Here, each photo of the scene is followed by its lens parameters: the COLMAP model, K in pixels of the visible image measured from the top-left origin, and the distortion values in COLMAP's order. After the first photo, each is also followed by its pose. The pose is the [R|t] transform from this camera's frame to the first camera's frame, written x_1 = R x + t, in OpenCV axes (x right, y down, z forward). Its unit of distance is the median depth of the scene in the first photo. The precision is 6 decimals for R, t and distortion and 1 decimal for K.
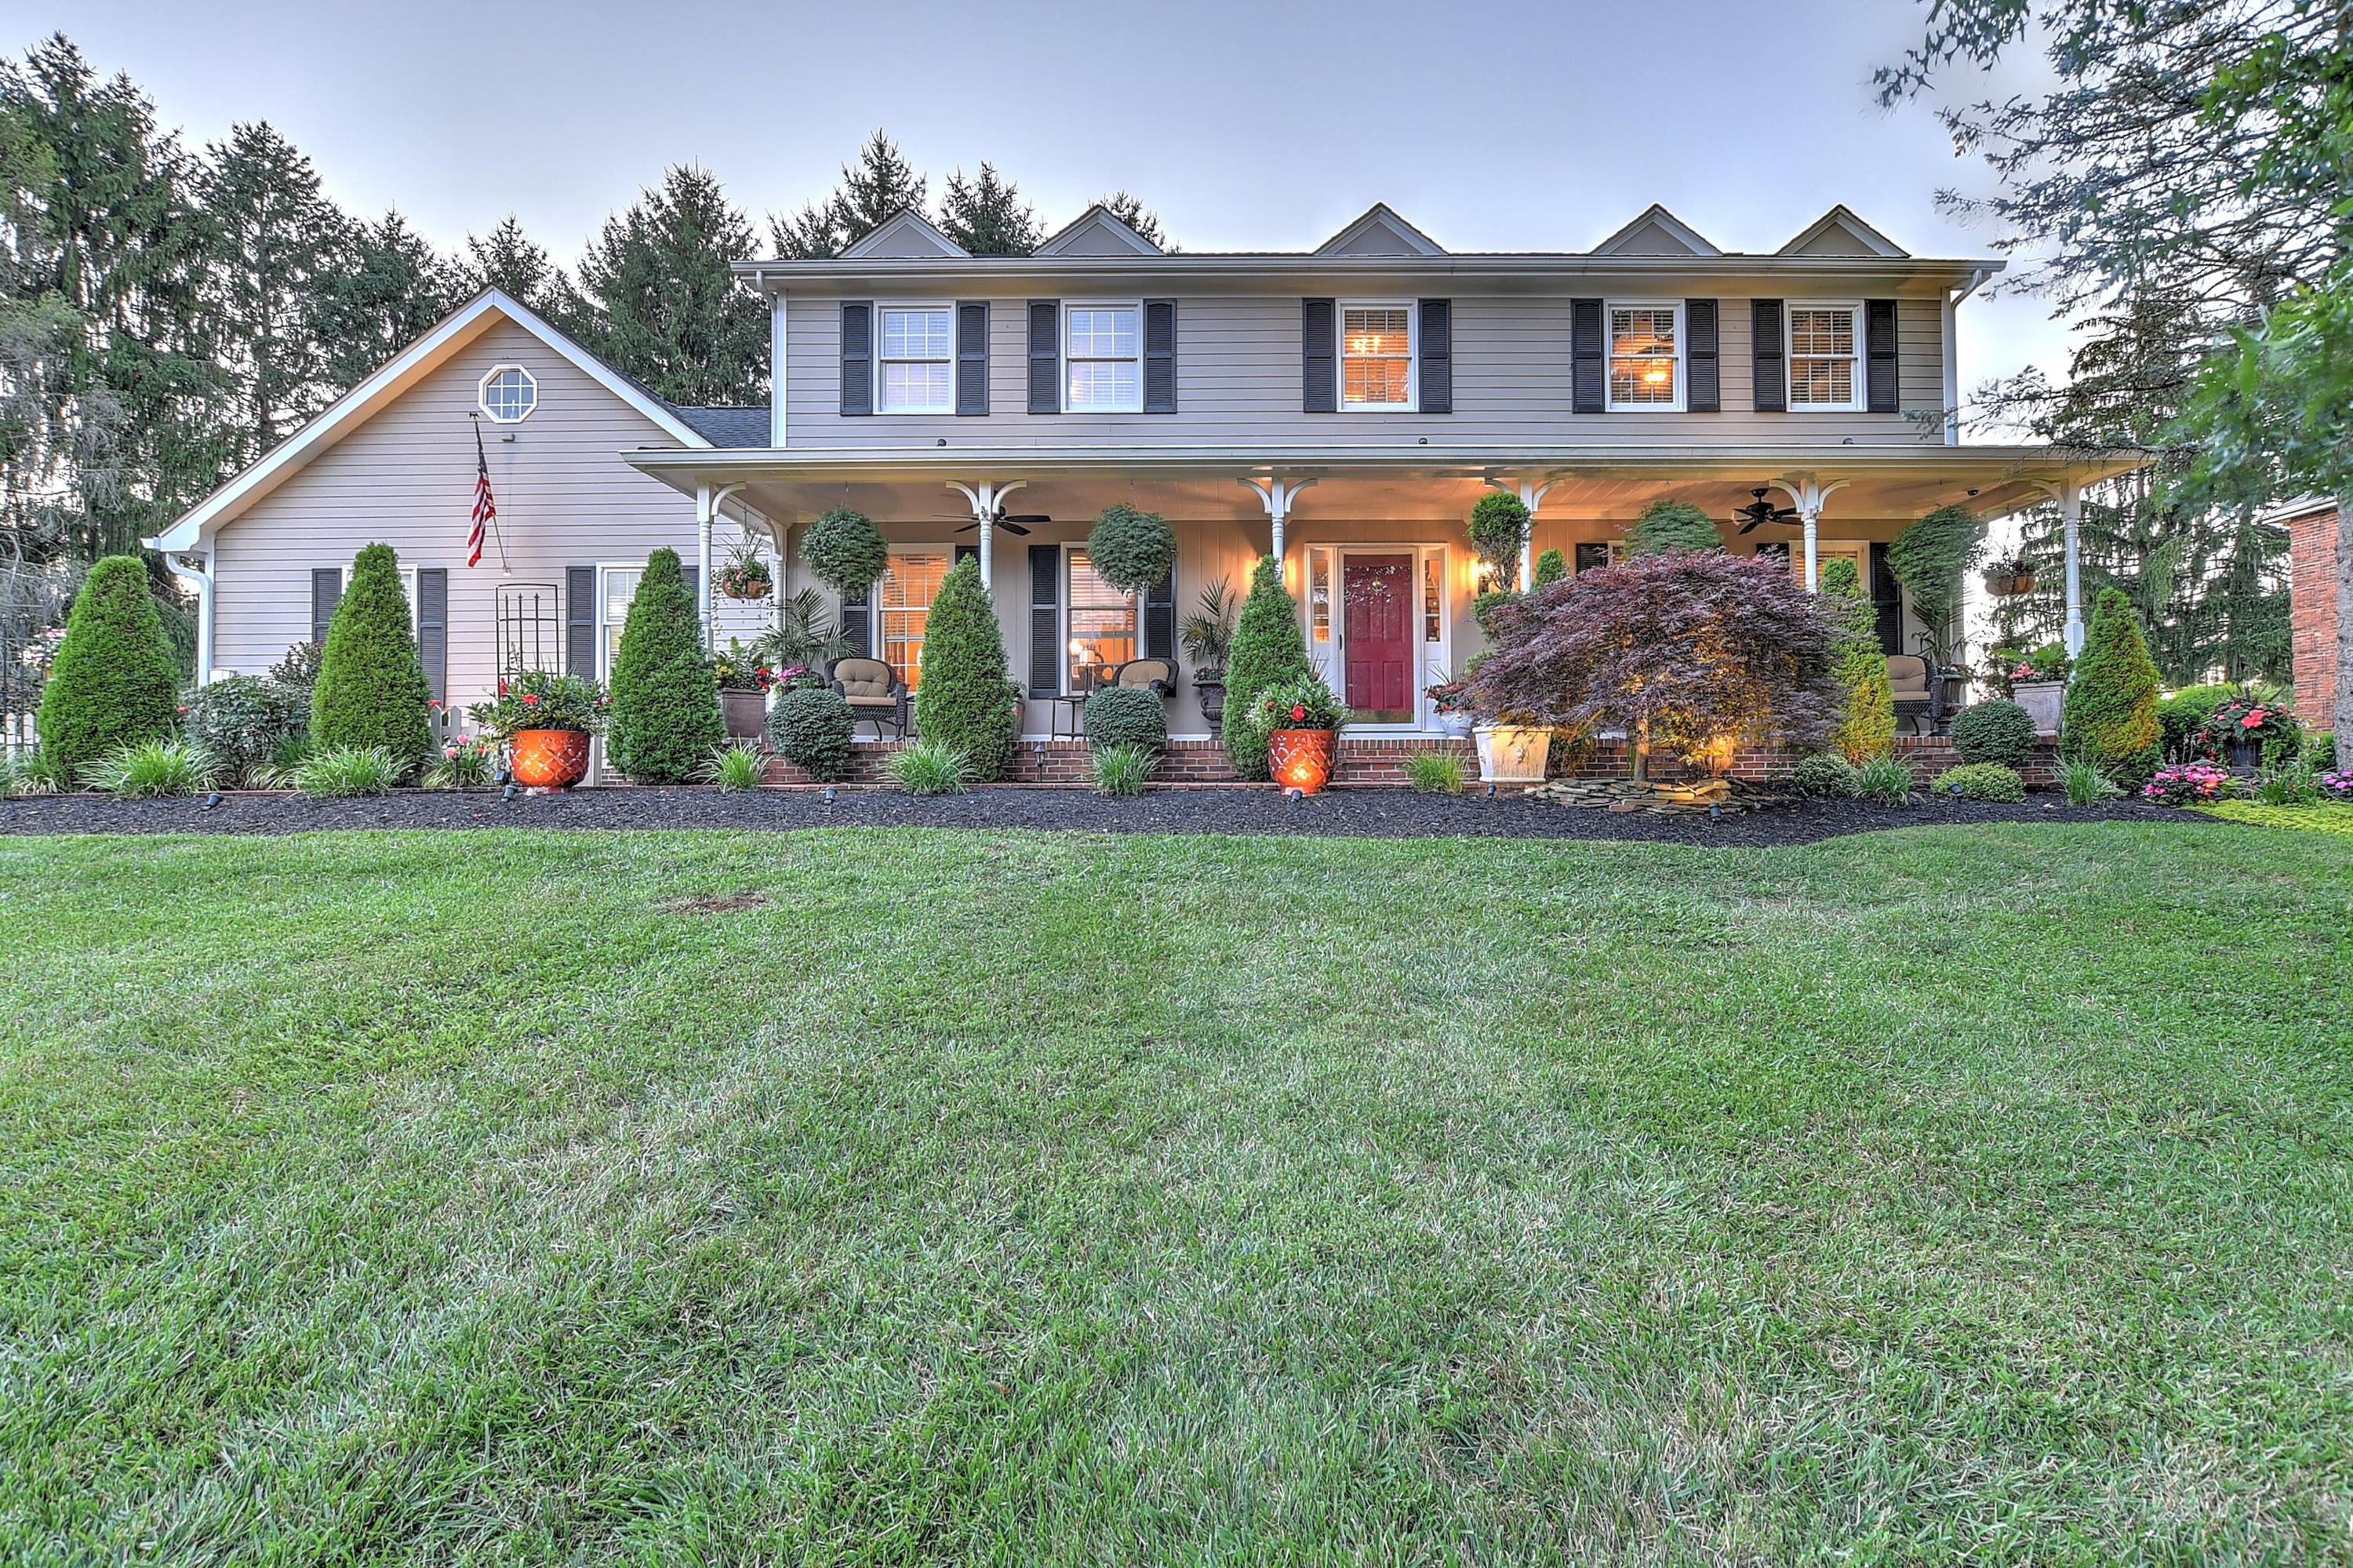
lens RADIAL K [[1015.8, 0, 1165.7], [0, 1015.8, 777.4], [0, 0, 1]] dist [-0.003273, 0.001002]
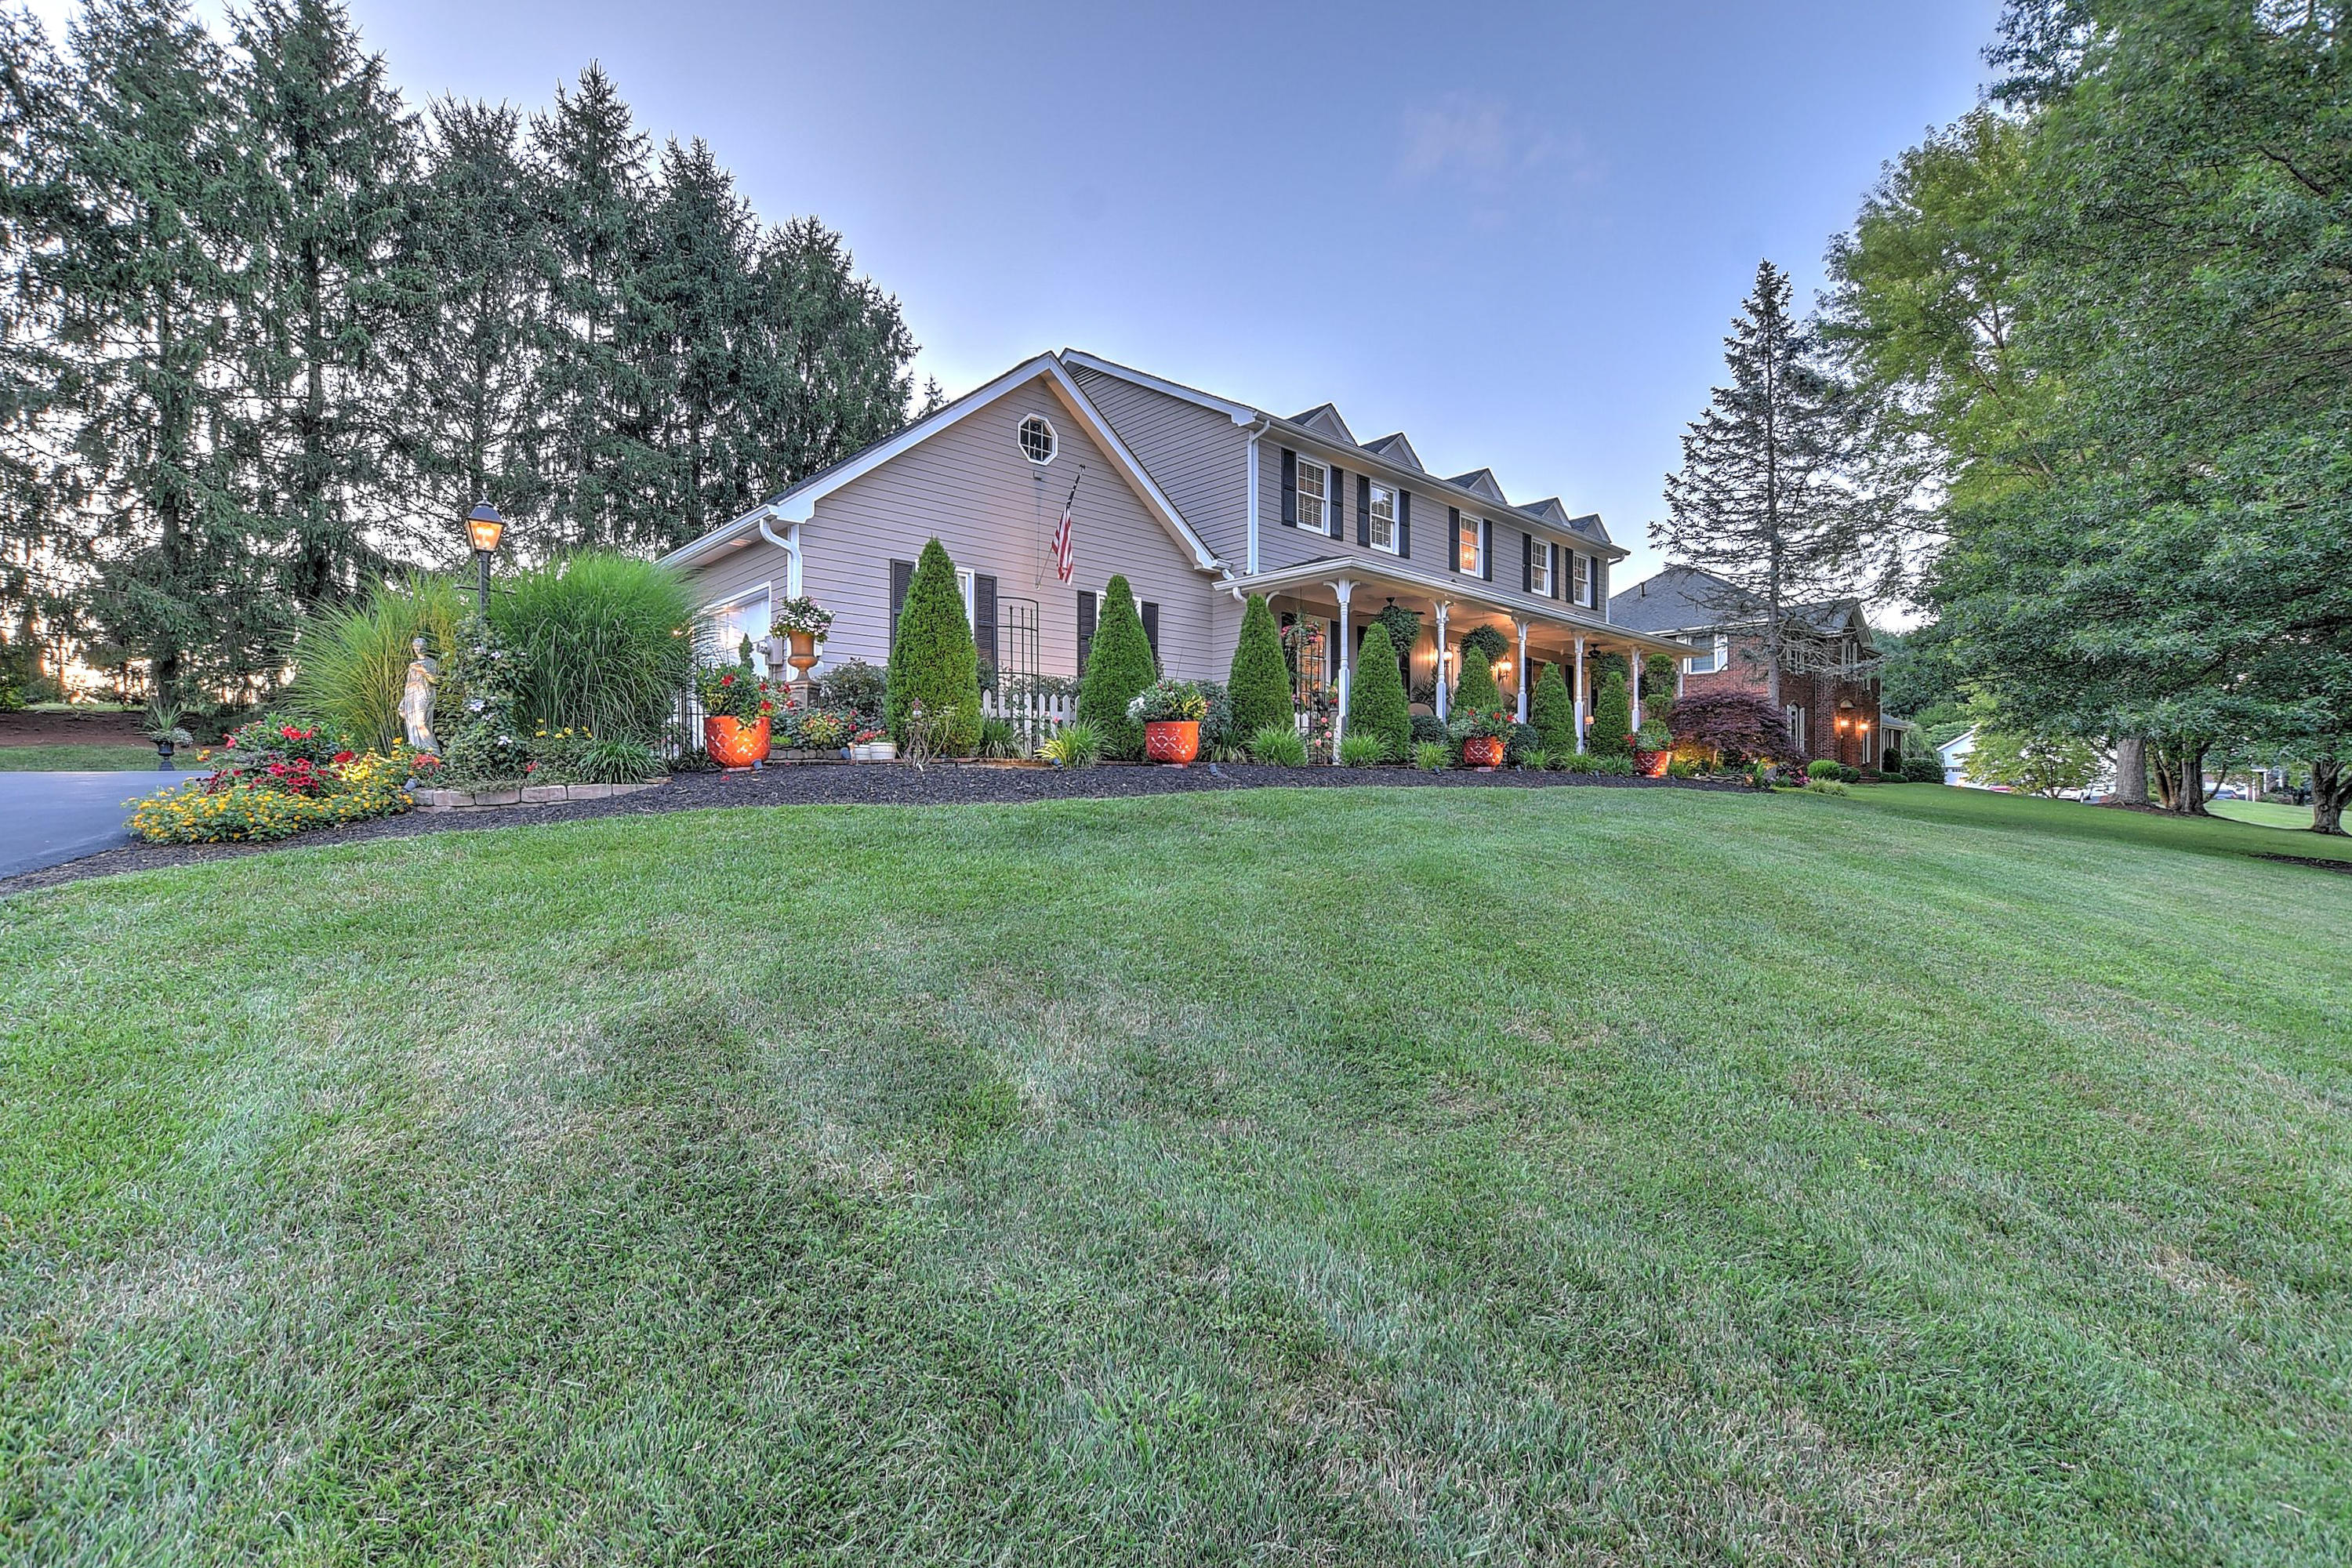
lens RADIAL K [[1015.3, 0, 1189.2], [0, 1015.3, 794.8], [0, 0, 1]] dist [-0.003273, 0.001002]
pose [[0.732888, 0.004193, 0.680337, -1.338373], [-0.026370, 0.999405, 0.022247, 0.014659], [-0.679838, -0.034245, 0.732562, -0.026952]]
